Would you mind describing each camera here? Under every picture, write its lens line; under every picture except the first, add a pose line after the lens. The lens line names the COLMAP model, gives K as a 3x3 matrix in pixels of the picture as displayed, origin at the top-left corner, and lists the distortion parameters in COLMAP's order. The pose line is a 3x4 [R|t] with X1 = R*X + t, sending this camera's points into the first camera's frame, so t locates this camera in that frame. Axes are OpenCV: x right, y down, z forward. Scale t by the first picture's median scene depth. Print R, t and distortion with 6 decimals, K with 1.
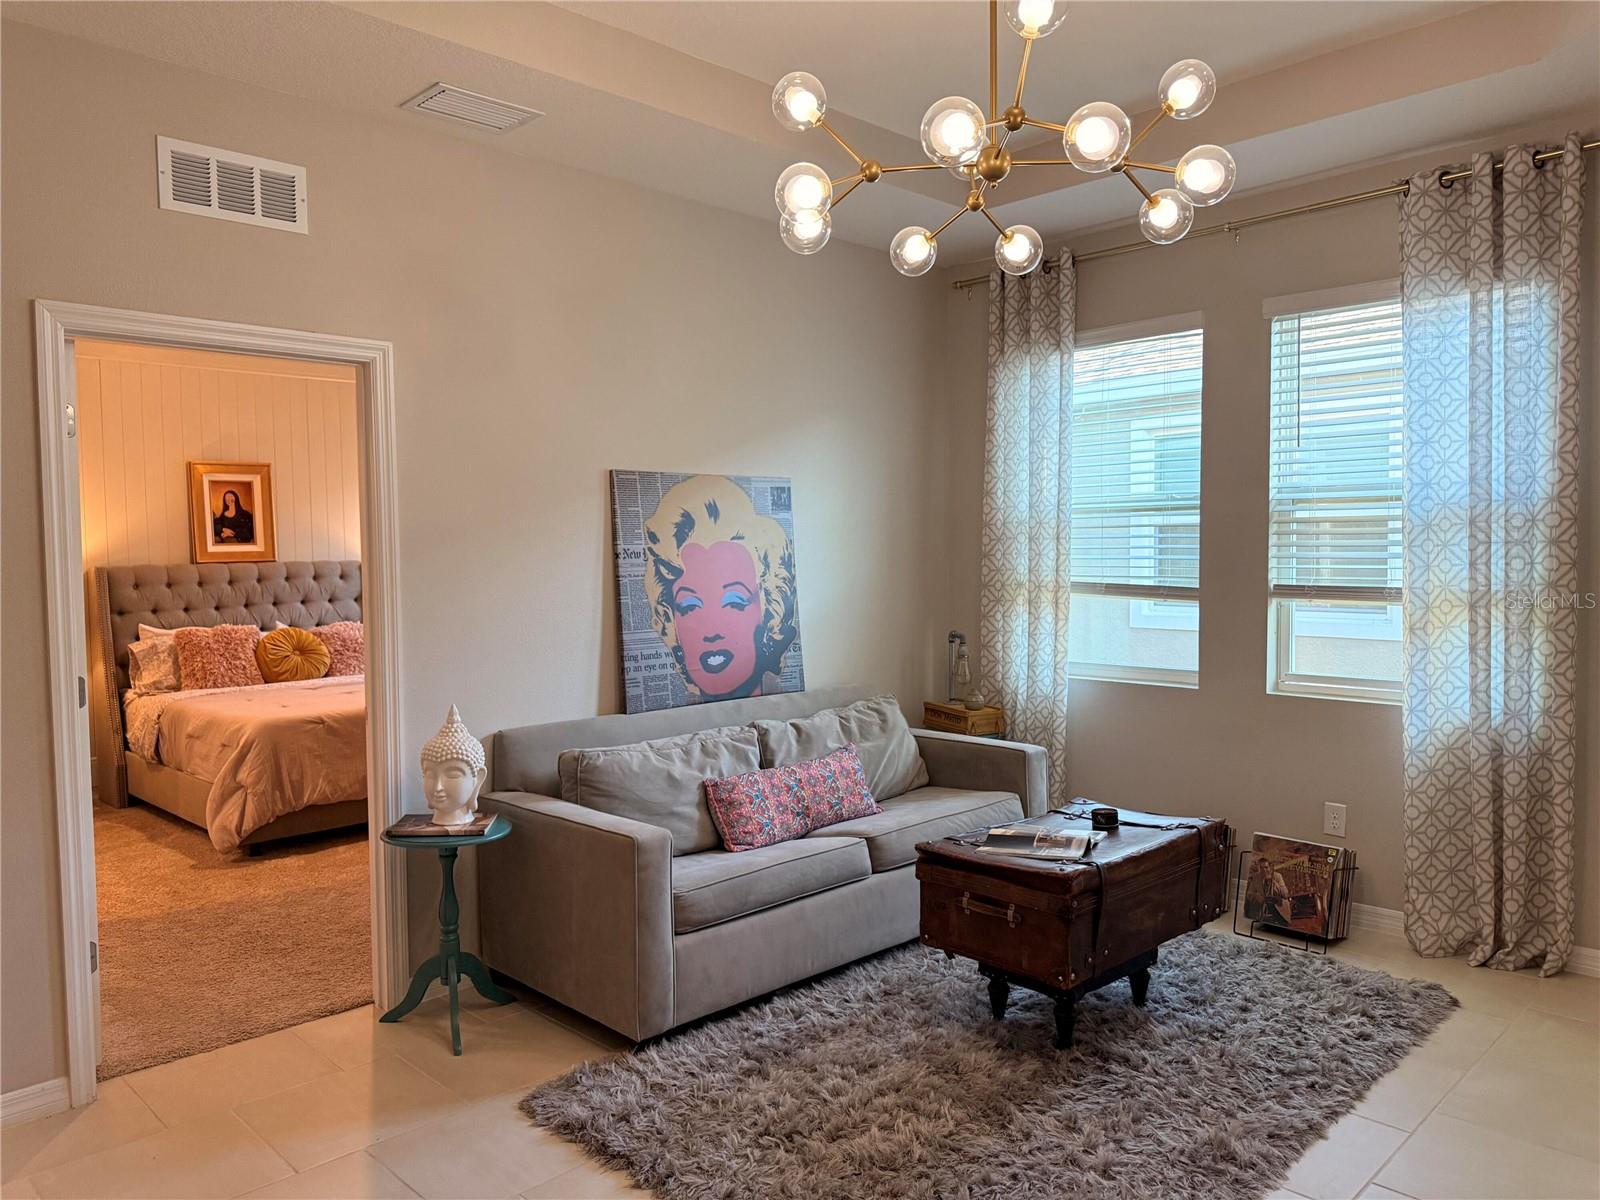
lens RADIAL K [[1119.6, 0, 797.0], [0, 1119.6, 601.1], [0, 0, 1]] dist [0.056719, -0.067915]
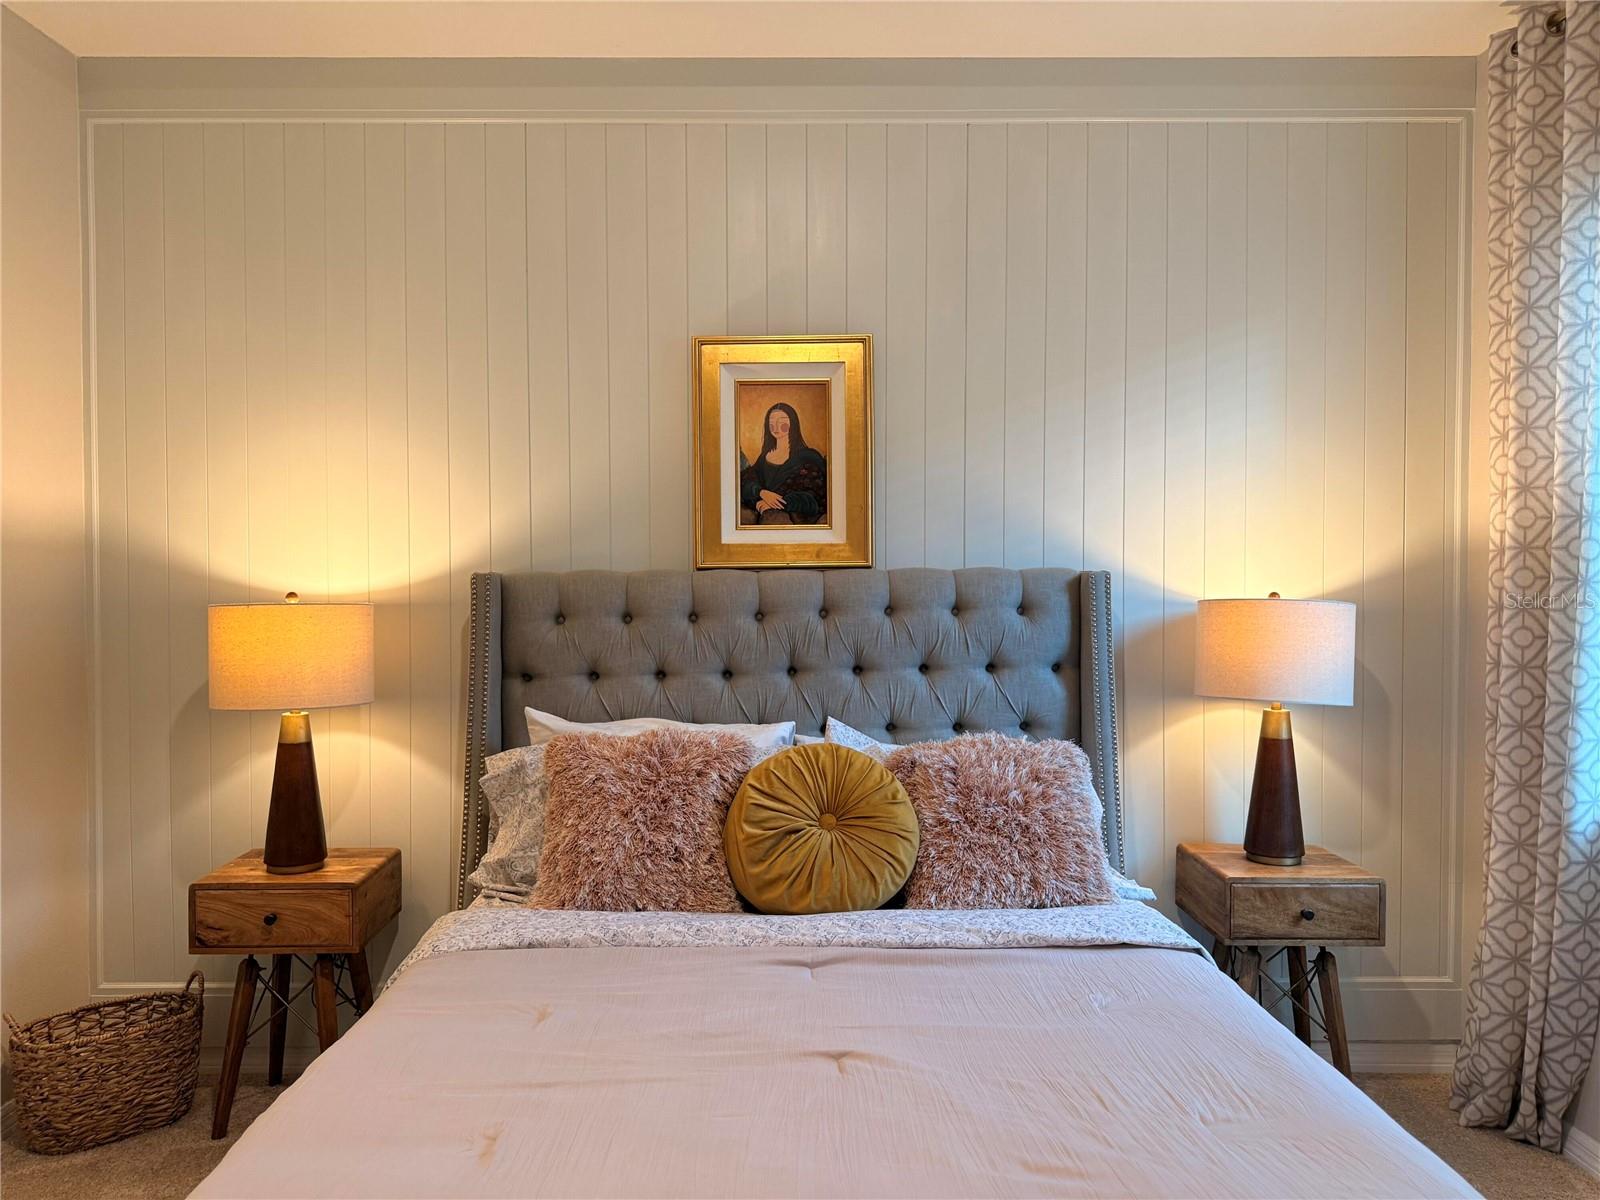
lens RADIAL K [[1119.6, 0, 795.4], [0, 1119.6, 595.2], [0, 0, 1]] dist [0.056719, -0.067915]
pose [[0.717131, 0.021463, -0.696608, -0.192482], [-0.042514, 0.999011, -0.012986, -0.018497], [0.695641, 0.038929, 0.717334, 0.687370]]
